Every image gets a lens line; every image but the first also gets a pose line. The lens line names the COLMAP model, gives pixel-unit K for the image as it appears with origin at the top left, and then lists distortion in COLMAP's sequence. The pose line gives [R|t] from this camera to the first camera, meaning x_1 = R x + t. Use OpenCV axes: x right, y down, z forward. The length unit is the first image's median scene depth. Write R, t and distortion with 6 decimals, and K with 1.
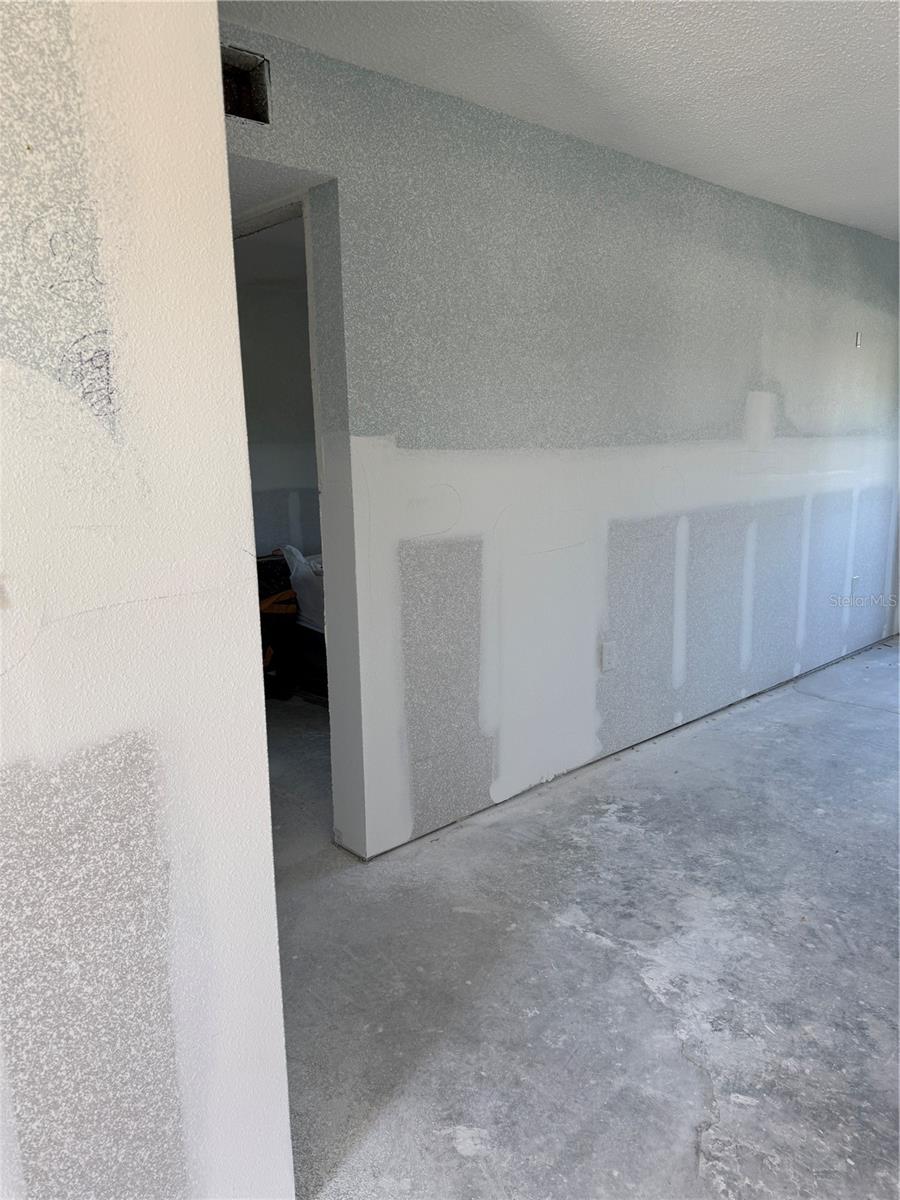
lens RADIAL K [[840.5, 0, 434.5], [0, 840.5, 601.1], [0, 0, 1]] dist [0.066049, -0.123541]
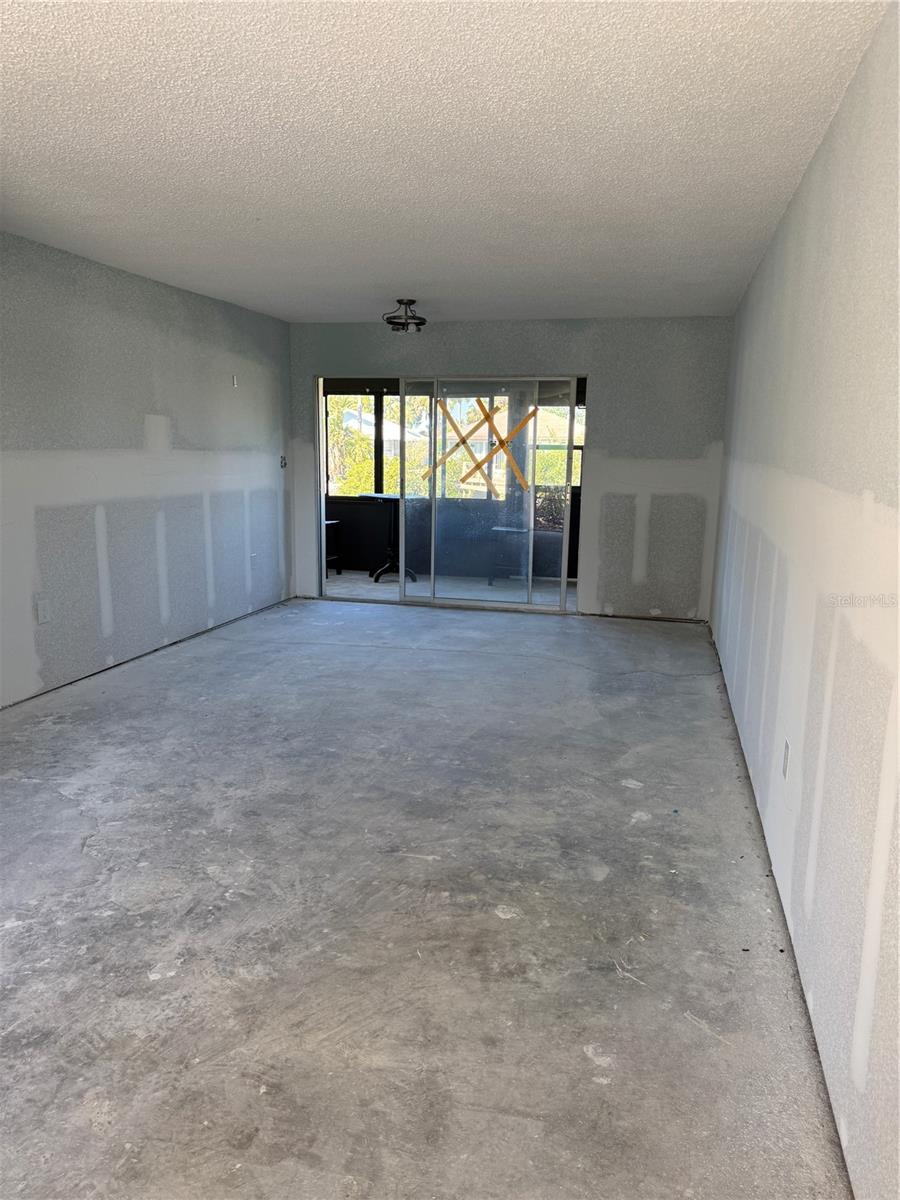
lens RADIAL K [[850.7, 0, 451.9], [0, 850.7, 590.6], [0, 0, 1]] dist [0.121076, -0.180477]
pose [[0.826843, -0.058571, 0.559374, -0.021453], [0.072766, 0.997344, -0.003131, 0.103685], [-0.557705, 0.043292, 0.828909, -0.571491]]
